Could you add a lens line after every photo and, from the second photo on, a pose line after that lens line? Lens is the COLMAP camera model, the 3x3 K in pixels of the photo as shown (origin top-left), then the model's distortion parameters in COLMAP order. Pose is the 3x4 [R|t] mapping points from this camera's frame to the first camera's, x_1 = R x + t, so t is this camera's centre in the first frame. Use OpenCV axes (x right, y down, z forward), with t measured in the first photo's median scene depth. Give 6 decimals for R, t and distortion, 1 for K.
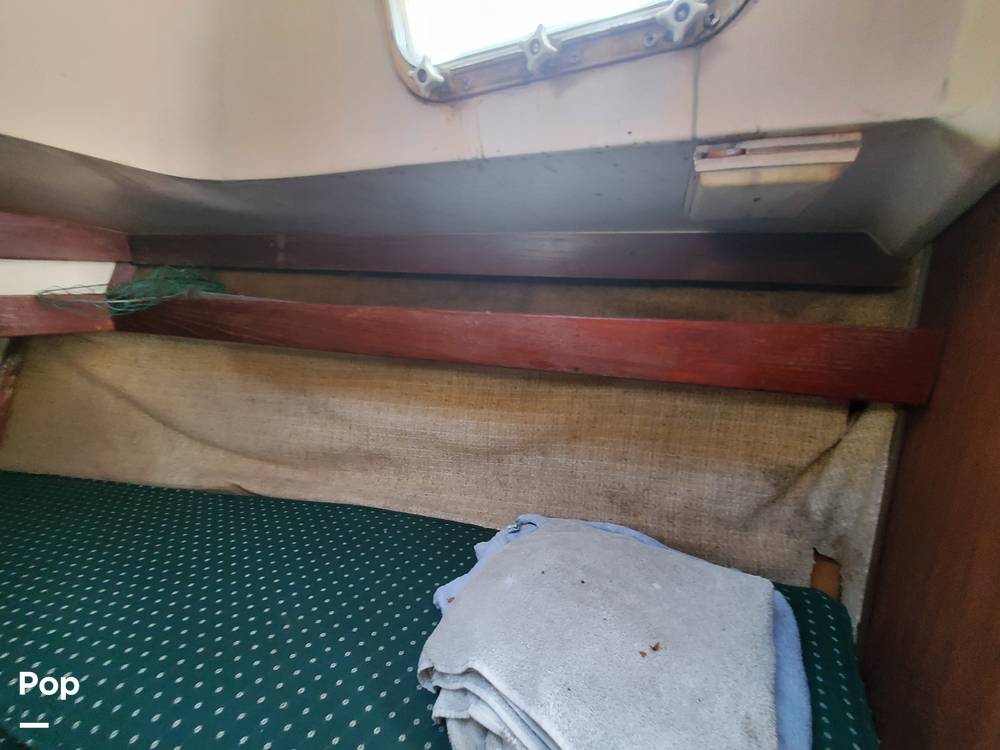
lens RADIAL K [[407.7, 0, 496.1], [0, 407.7, 384.5], [0, 0, 1]] dist [0.009117, -0.000121]
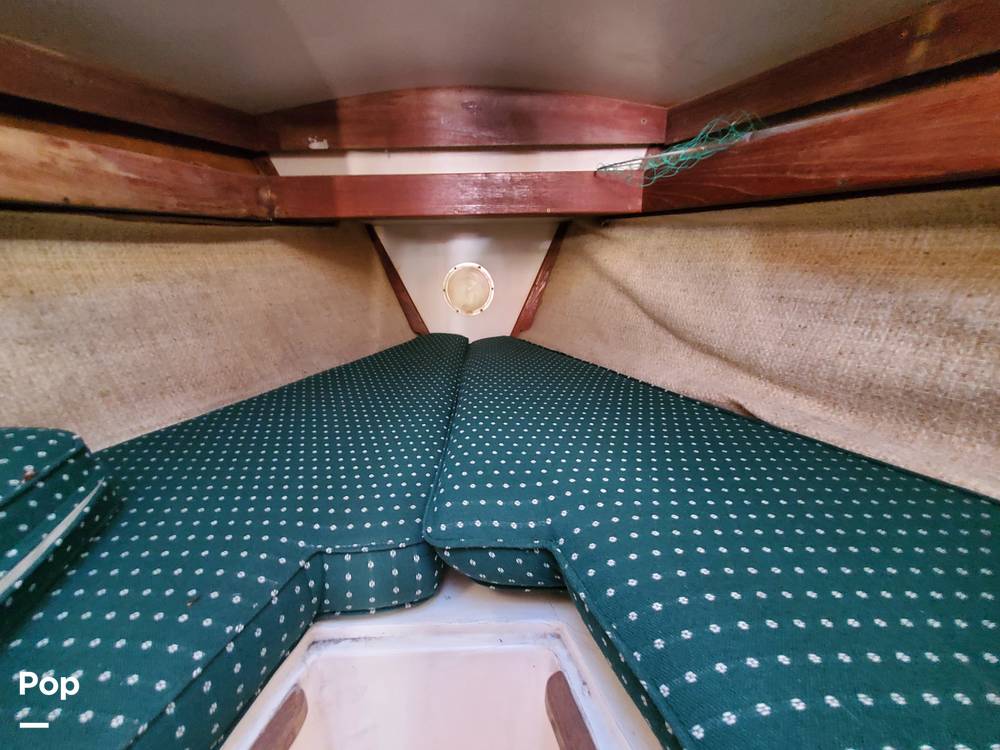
lens RADIAL K [[407.7, 0, 496.1], [0, 407.7, 384.5], [0, 0, 1]] dist [0.009117, -0.000121]
pose [[0.597845, 0.240914, -0.764553, -0.316134], [-0.172658, 0.970083, 0.170667, 0.153956], [0.782797, 0.029974, 0.621555, 0.166890]]
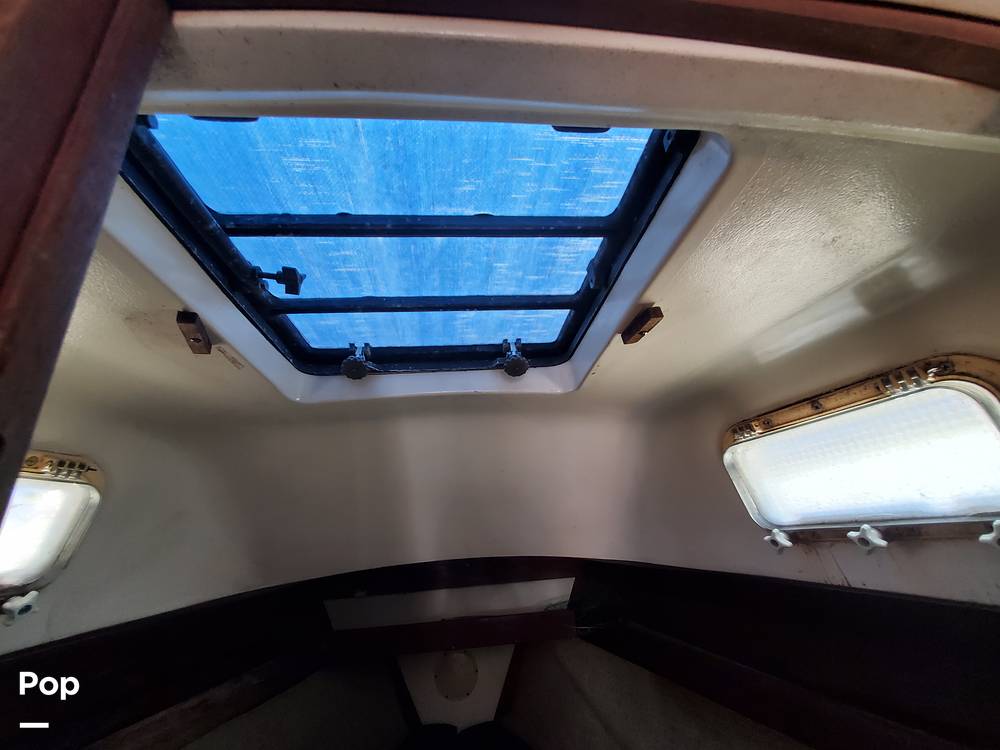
lens RADIAL K [[398.2, 0, 500.0], [0, 398.2, 375.0], [0, 0, 1]] dist [0.001074, 0.000408]
pose [[0.654904, -0.311546, -0.688505, 0.154701], [-0.103615, 0.865446, -0.490170, -0.211045], [0.748575, 0.392354, 0.534503, -0.311074]]
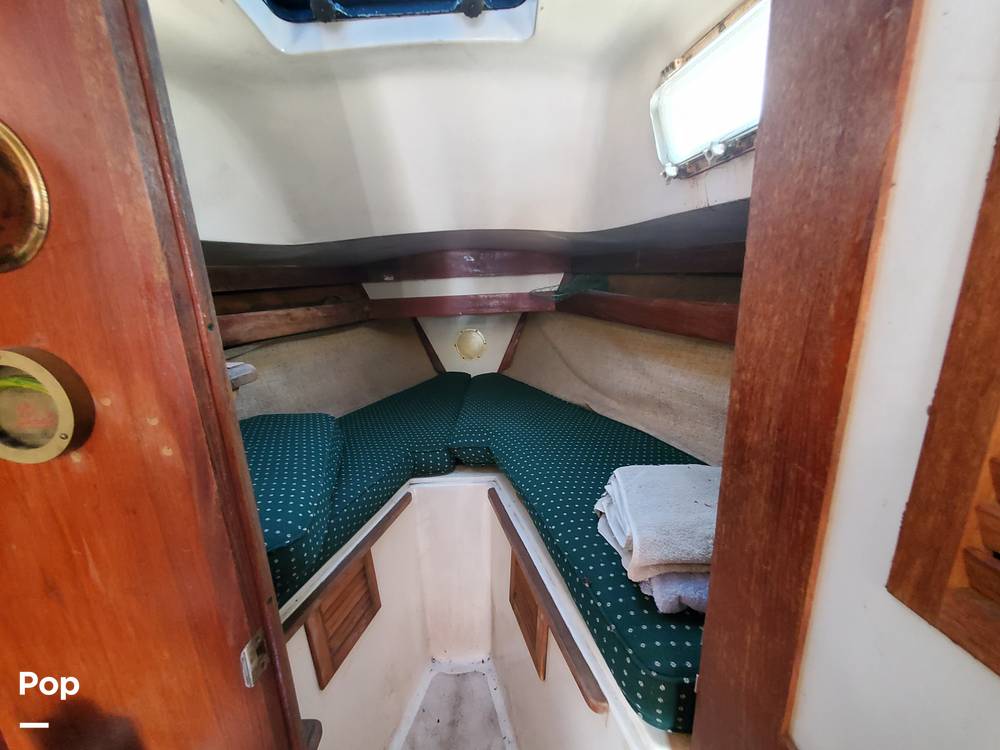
lens RADIAL K [[407.7, 0, 496.1], [0, 407.7, 384.5], [0, 0, 1]] dist [0.009117, -0.000121]
pose [[0.577139, 0.172649, -0.798187, 0.456309], [-0.148281, 0.983305, 0.105474, 0.041363], [0.803071, 0.057482, 0.593104, -0.289579]]
